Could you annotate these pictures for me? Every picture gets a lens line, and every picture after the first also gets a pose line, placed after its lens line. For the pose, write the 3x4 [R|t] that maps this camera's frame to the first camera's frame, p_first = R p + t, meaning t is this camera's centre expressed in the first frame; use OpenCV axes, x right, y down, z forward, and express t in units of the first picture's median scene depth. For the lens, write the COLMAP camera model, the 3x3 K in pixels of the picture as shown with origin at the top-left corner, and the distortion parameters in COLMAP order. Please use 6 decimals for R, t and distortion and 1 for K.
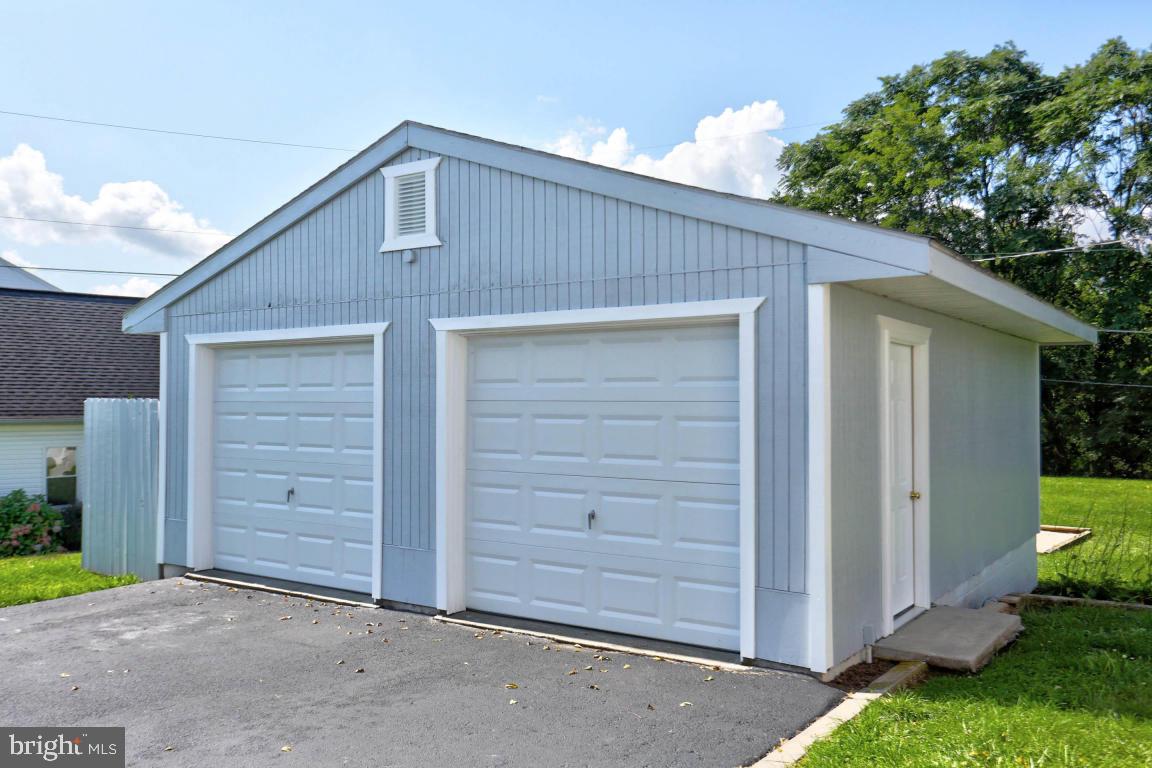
lens RADIAL K [[971.7, 0, 585.5], [0, 971.7, 380.1], [0, 0, 1]] dist [-0.027825, -0.010894]
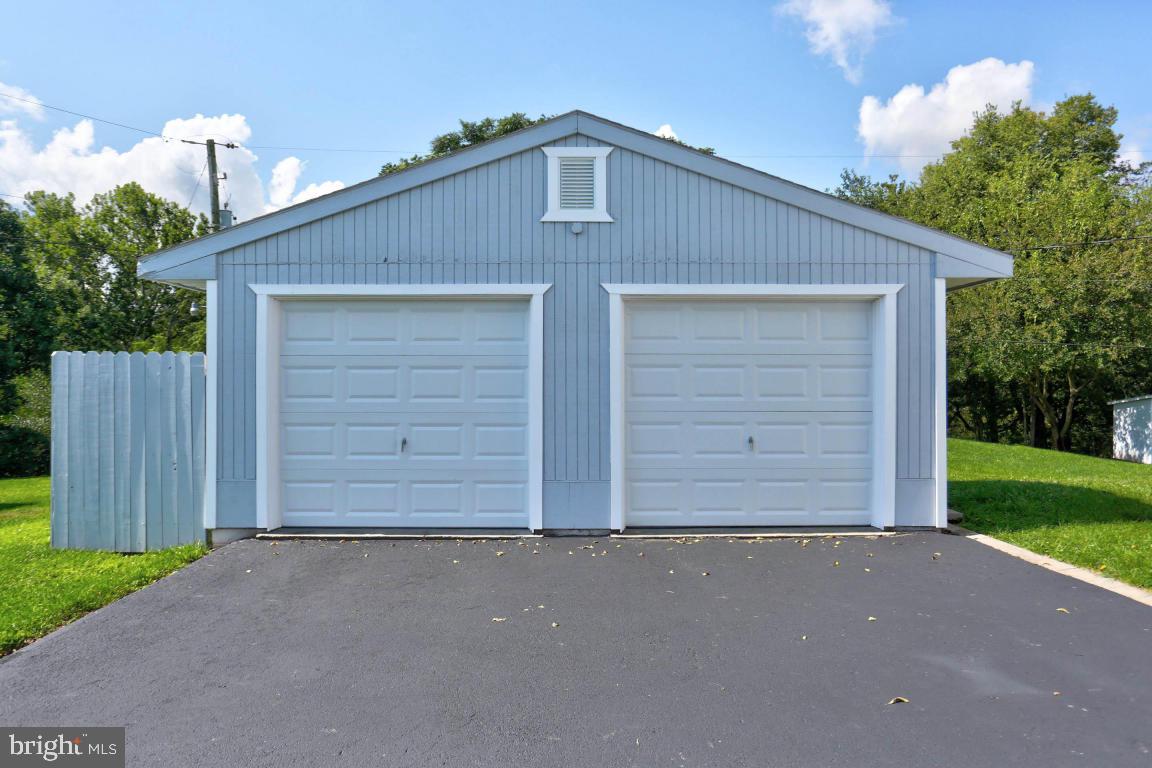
lens RADIAL K [[751.0, 0, 585.3], [0, 751.0, 364.1], [0, 0, 1]] dist [-0.047411, 0.006528]
pose [[0.823831, 0.002509, 0.566830, -0.679331], [-0.011519, 0.999858, 0.012316, 0.022665], [-0.566718, -0.016676, 0.823743, 0.260439]]
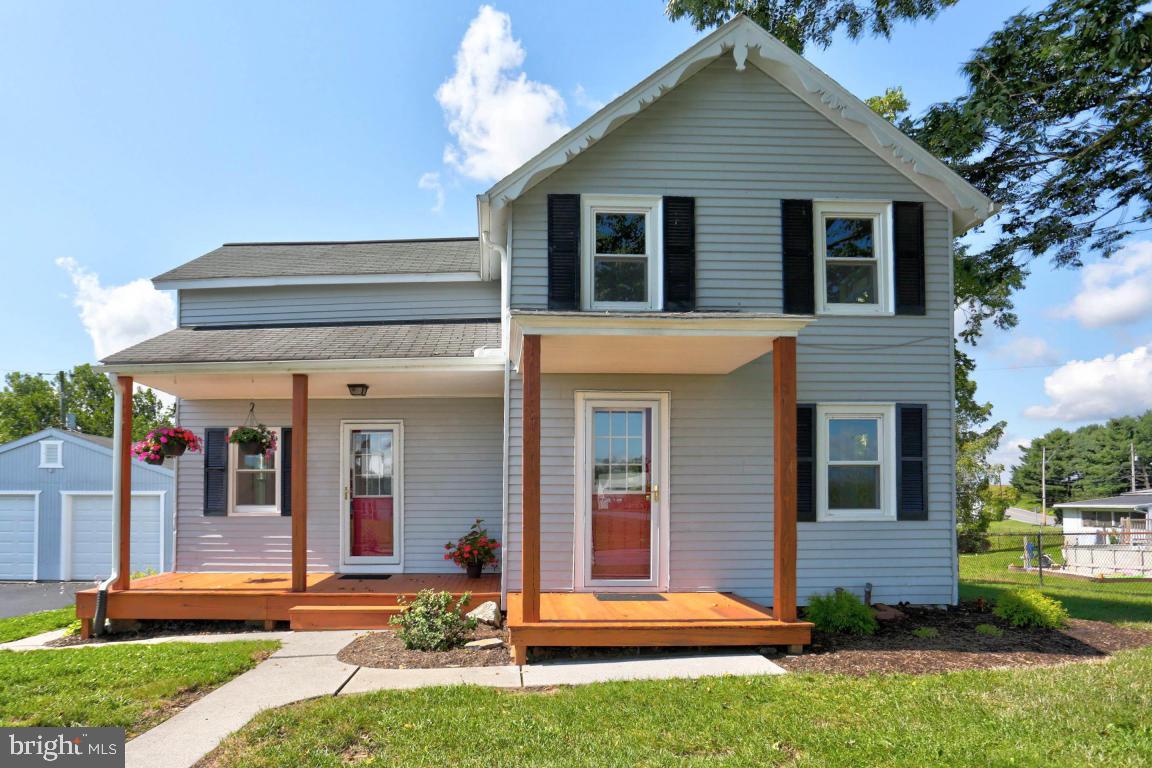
lens RADIAL K [[660.4, 0, 540.9], [0, 660.4, 493.5], [0, 0, 1]] dist [-0.040229, 0.003733]
pose [[0.834694, 0.014025, 0.550535, -0.006588], [-0.011548, 0.999902, -0.007963, -0.054156], [-0.550592, 0.000289, 0.834774, -1.636808]]
